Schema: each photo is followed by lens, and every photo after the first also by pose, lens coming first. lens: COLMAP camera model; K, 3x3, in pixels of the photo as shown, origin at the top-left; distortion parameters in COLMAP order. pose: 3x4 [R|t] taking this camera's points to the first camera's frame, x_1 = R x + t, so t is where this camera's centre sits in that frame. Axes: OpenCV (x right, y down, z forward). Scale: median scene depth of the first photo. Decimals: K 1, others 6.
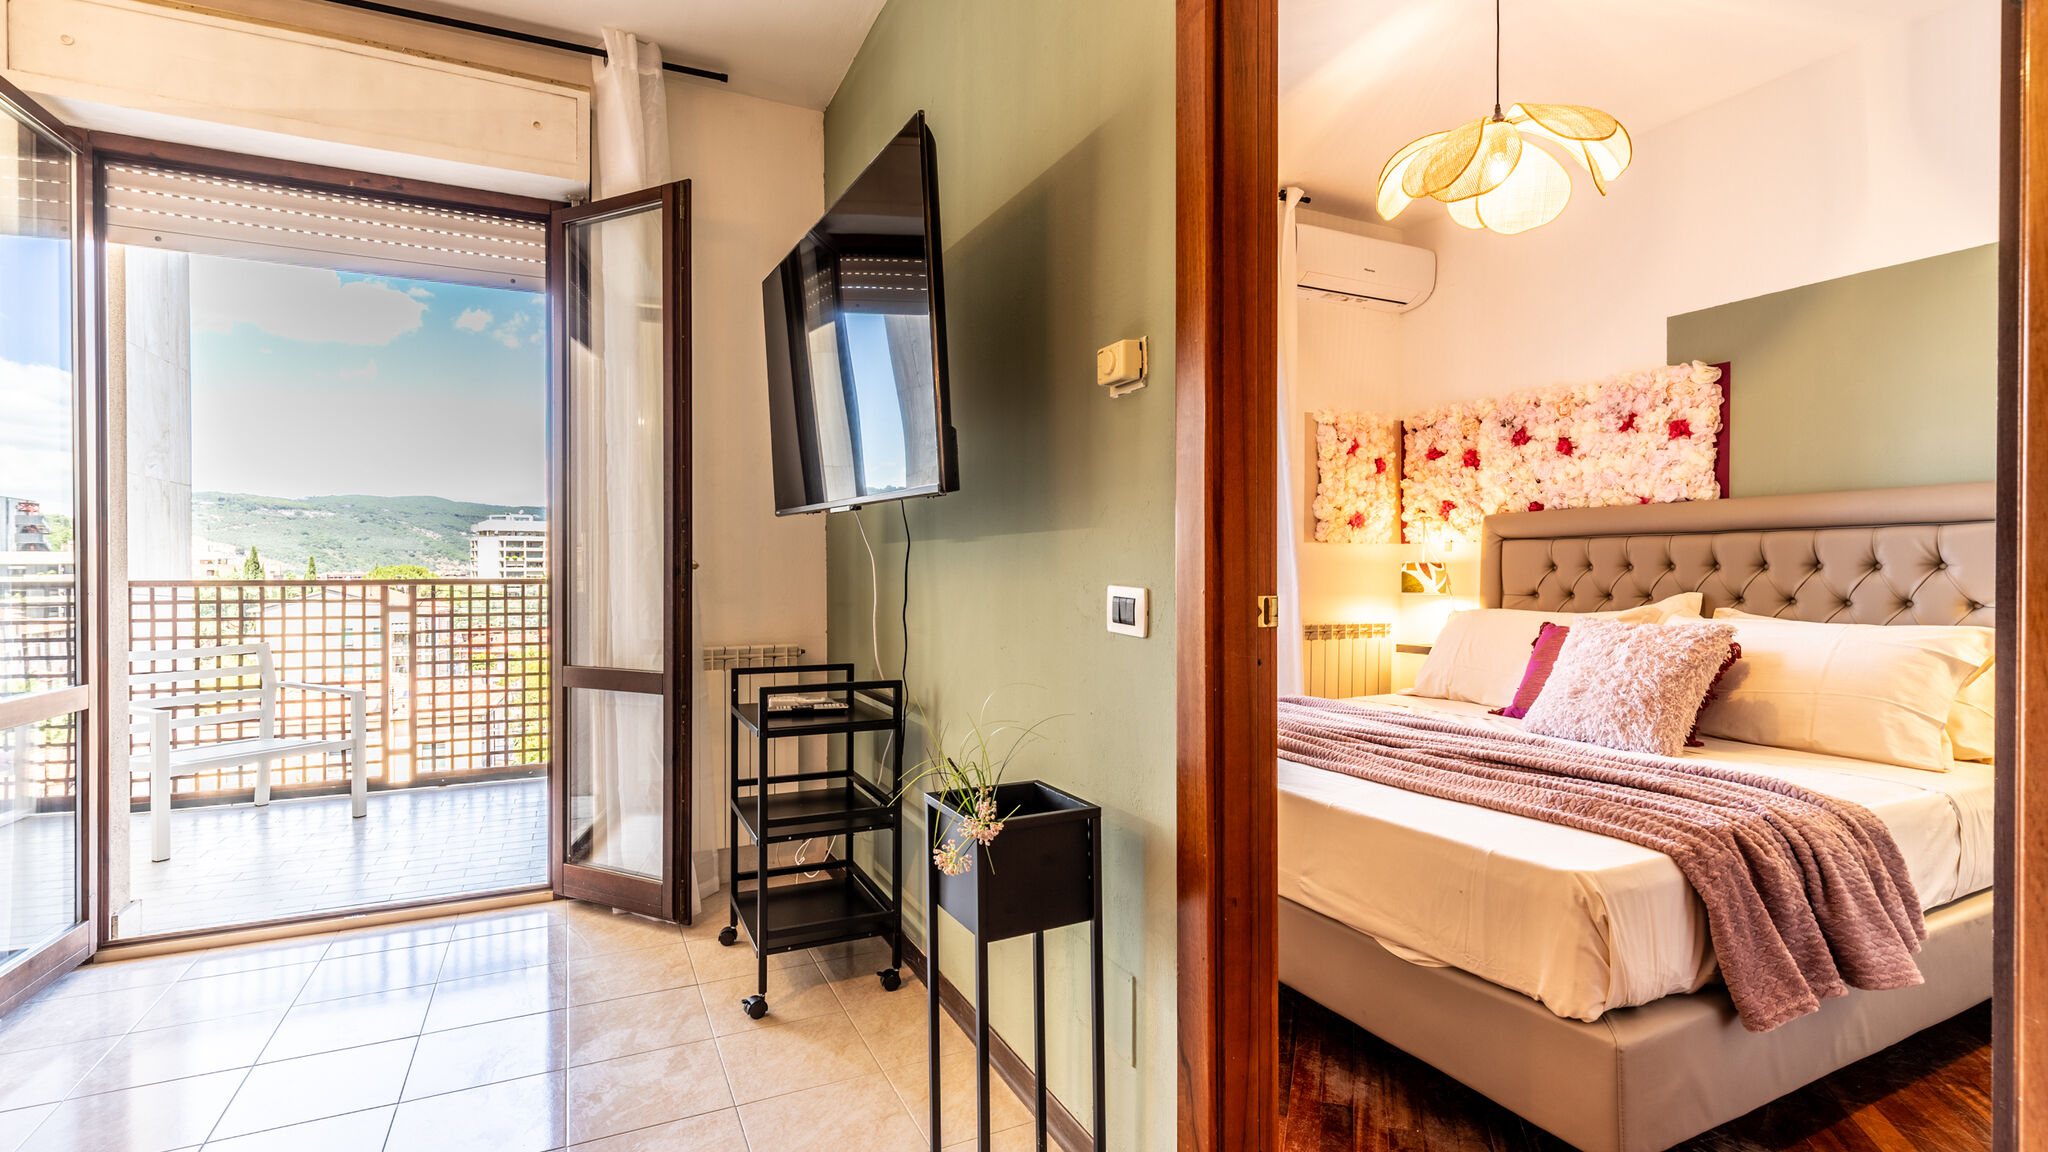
lens RADIAL K [[931.2, 0, 993.4], [0, 931.2, 571.9], [0, 0, 1]] dist [0.012786, -0.005350]
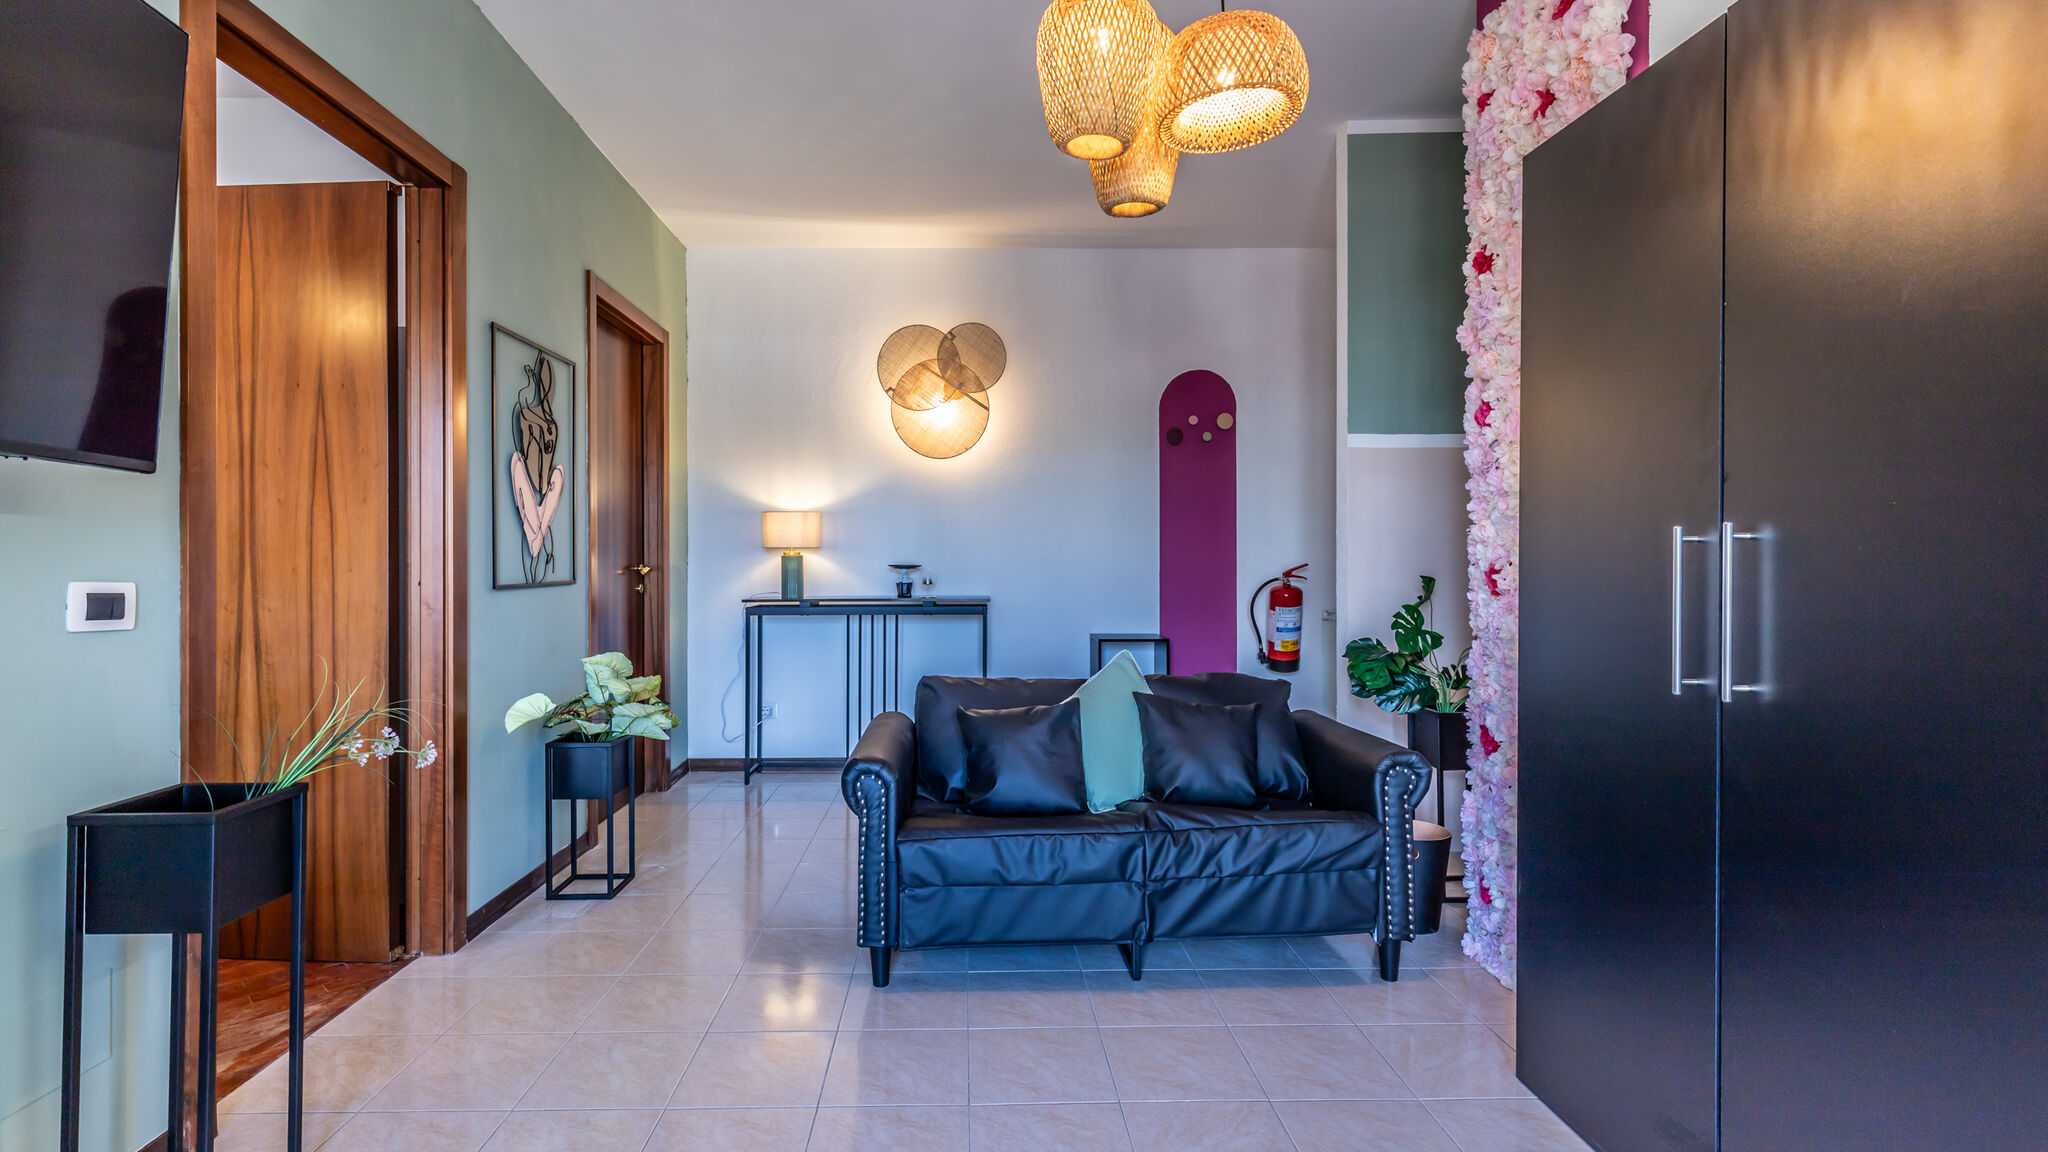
lens RADIAL K [[931.2, 0, 992.3], [0, 931.2, 564.1], [0, 0, 1]] dist [0.012786, -0.005350]
pose [[-0.916806, 0.000498, 0.399333, -0.482279], [0.001993, 0.999992, 0.003328, -0.001772], [-0.399328, 0.003847, -0.916800, 0.652587]]
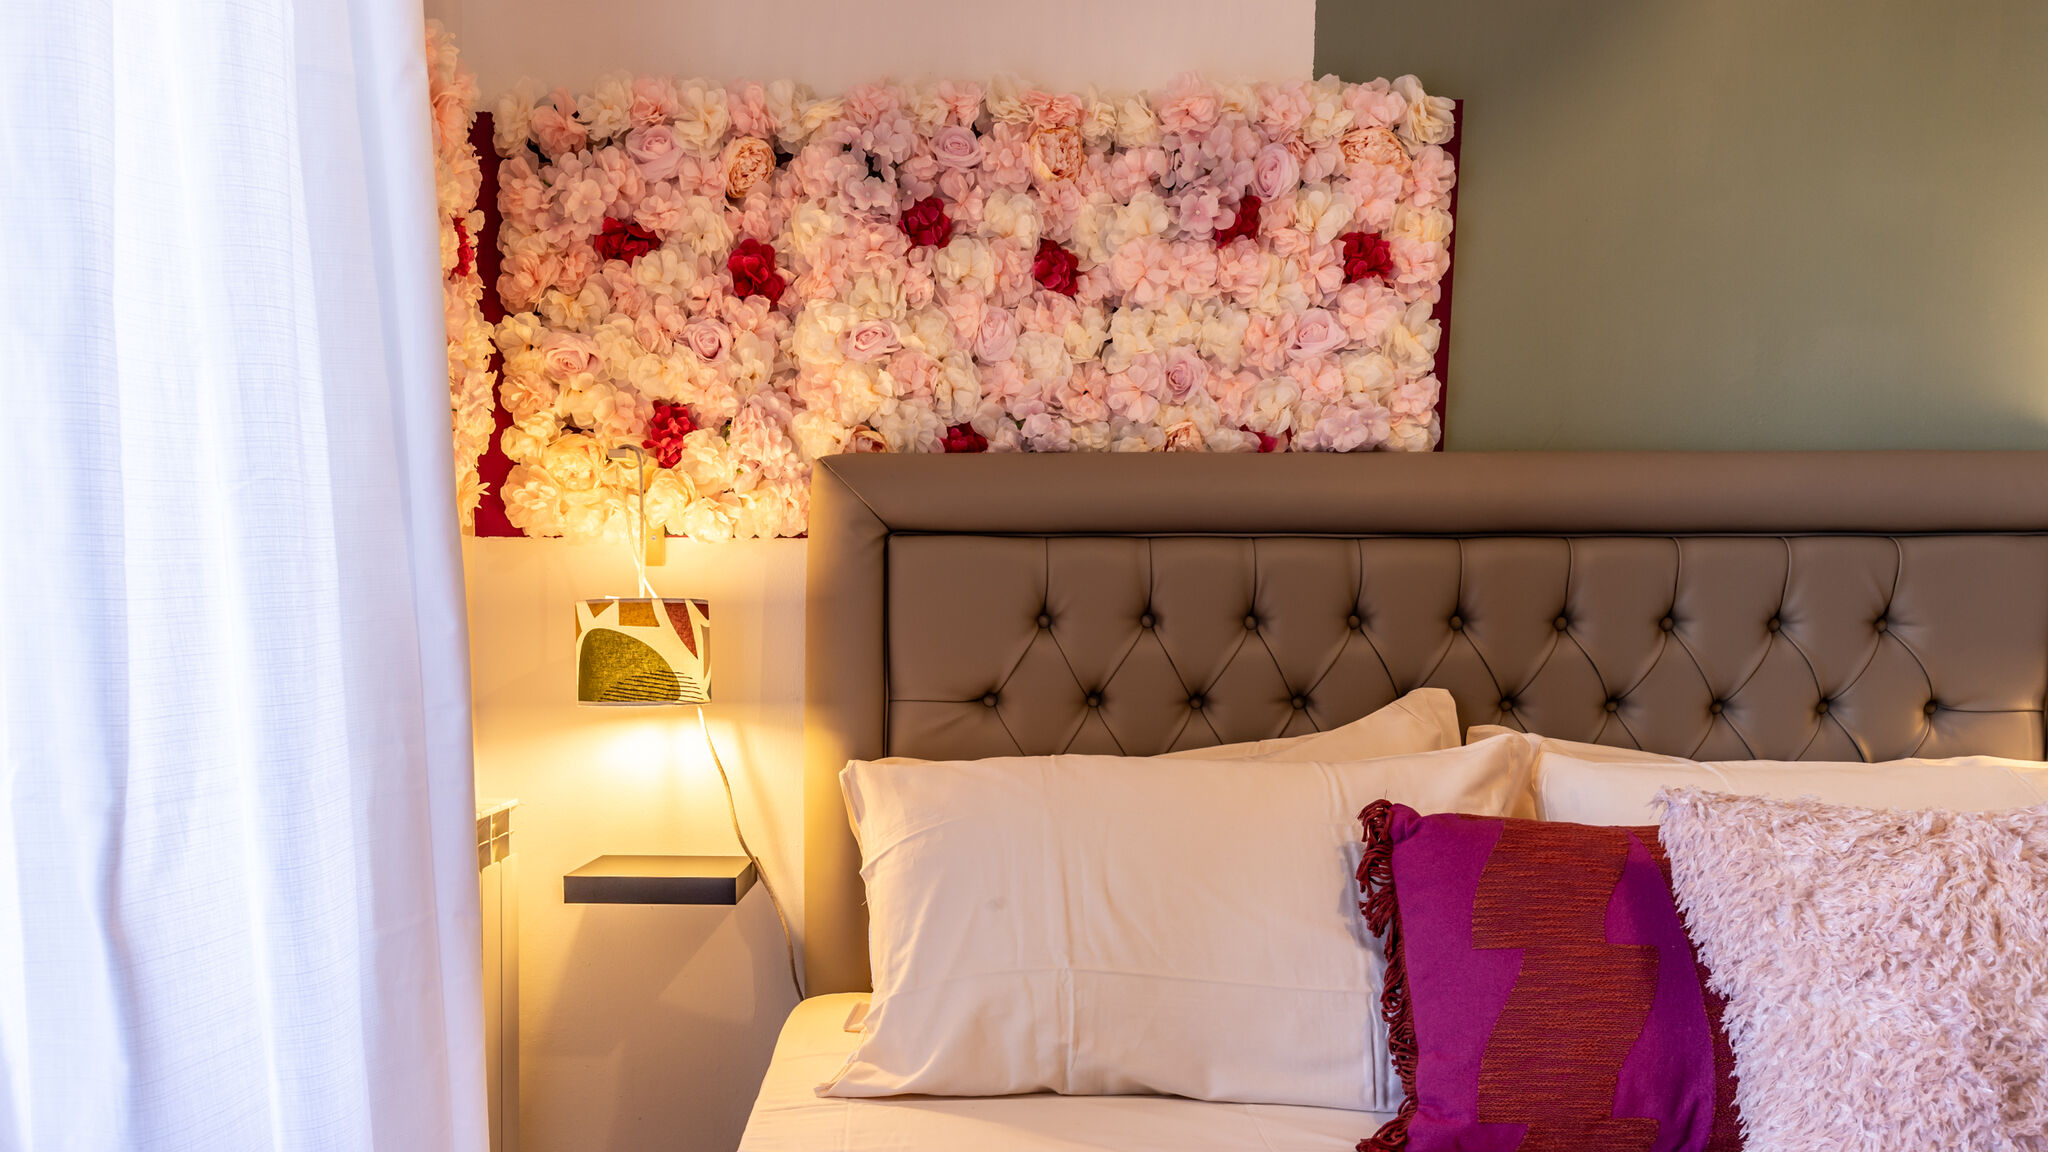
lens RADIAL K [[1467.7, 0, 862.2], [0, 1467.7, 798.1], [0, 0, 1]] dist [0.004338, -0.002237]
pose [[0.457927, -0.105492, 0.882708, 0.077468], [-0.005327, 0.992591, 0.121388, -0.004555], [-0.888974, -0.060289, 0.453972, 0.837648]]
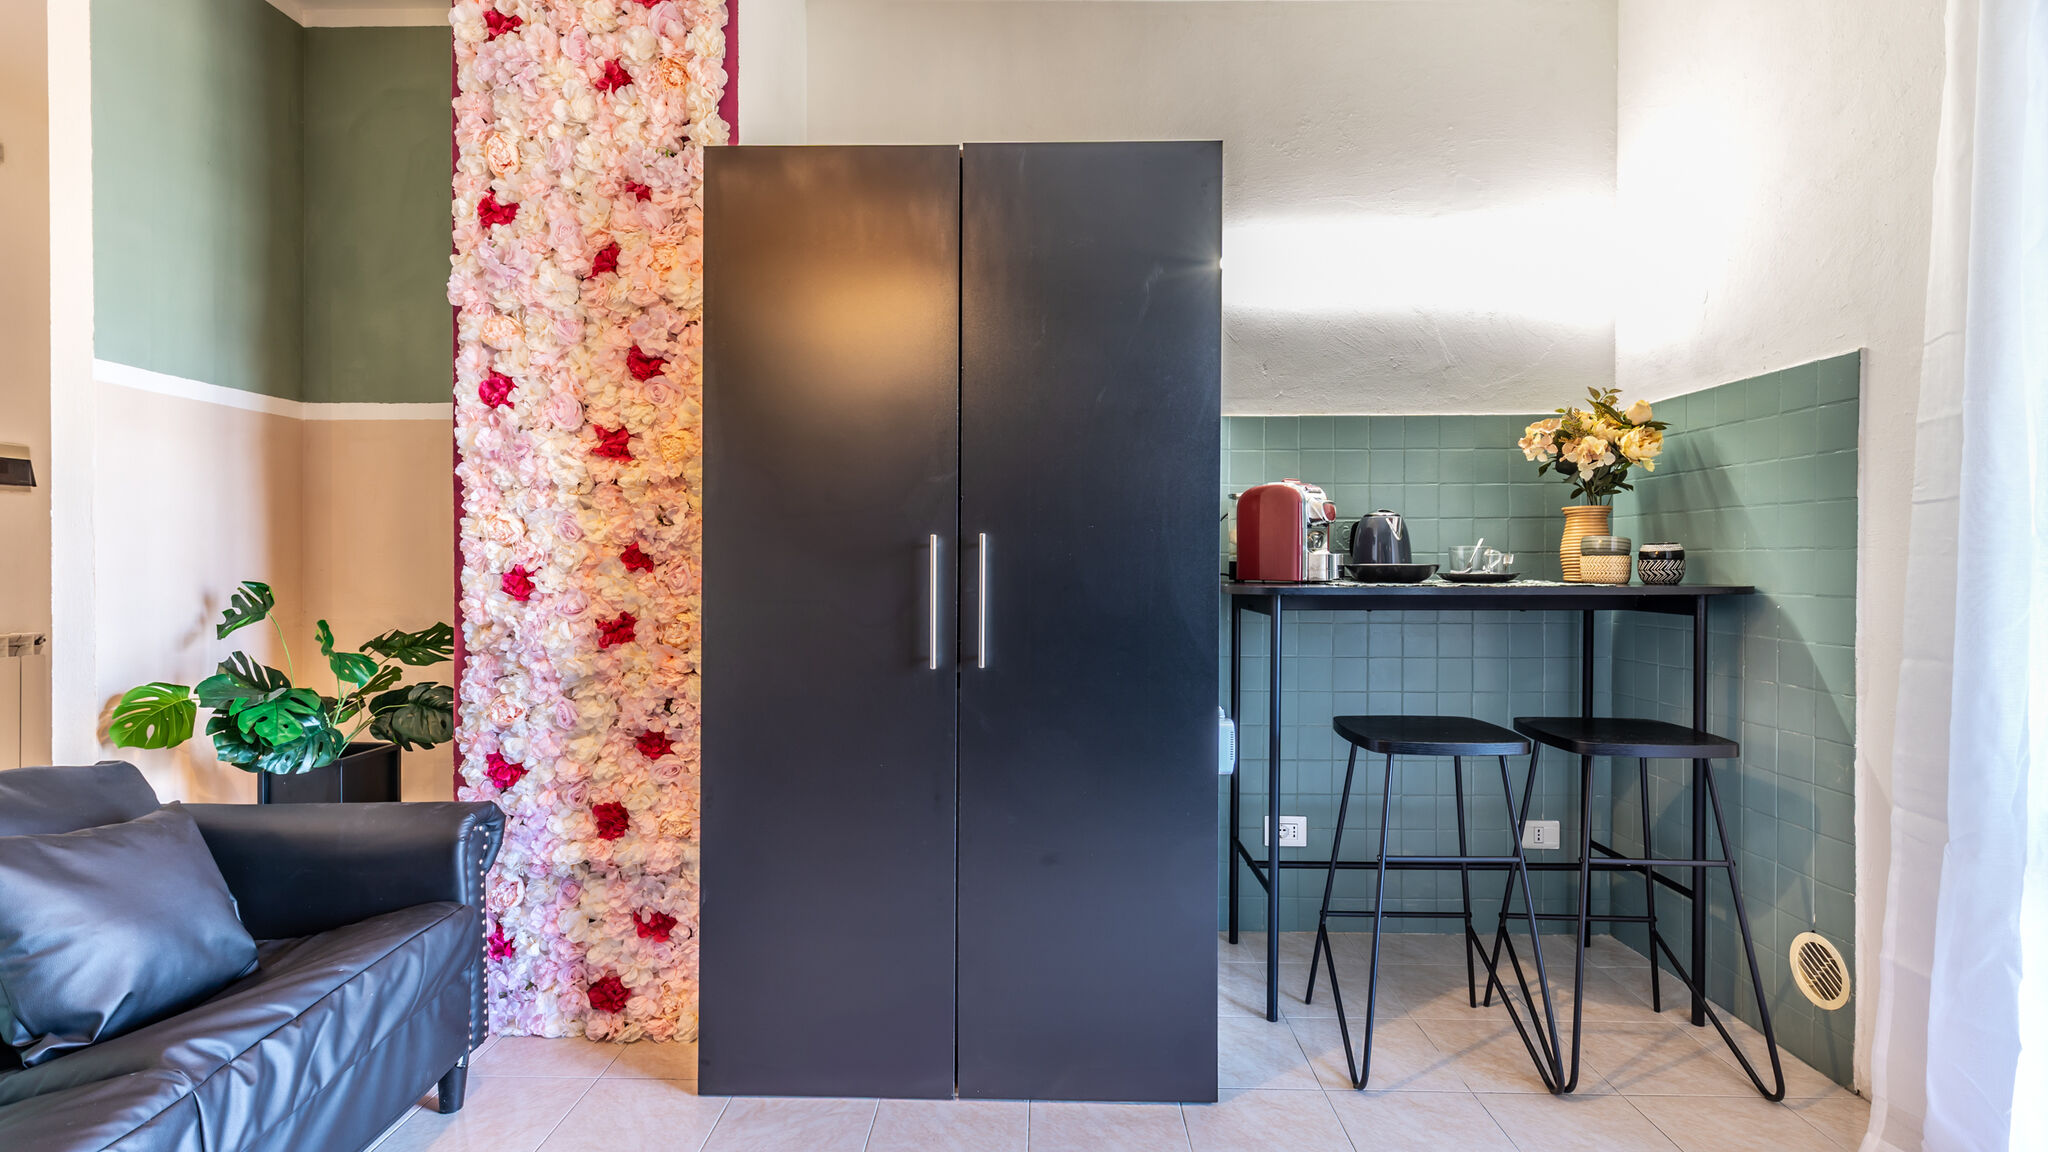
lens RADIAL K [[931.2, 0, 1035.4], [0, 931.2, 569.4], [0, 0, 1]] dist [0.012786, -0.005350]
pose [[-0.432349, 0.006838, -0.901680, -0.184233], [-0.003008, 0.999955, 0.009026, -0.001964], [0.901701, 0.006615, -0.432309, 0.450982]]
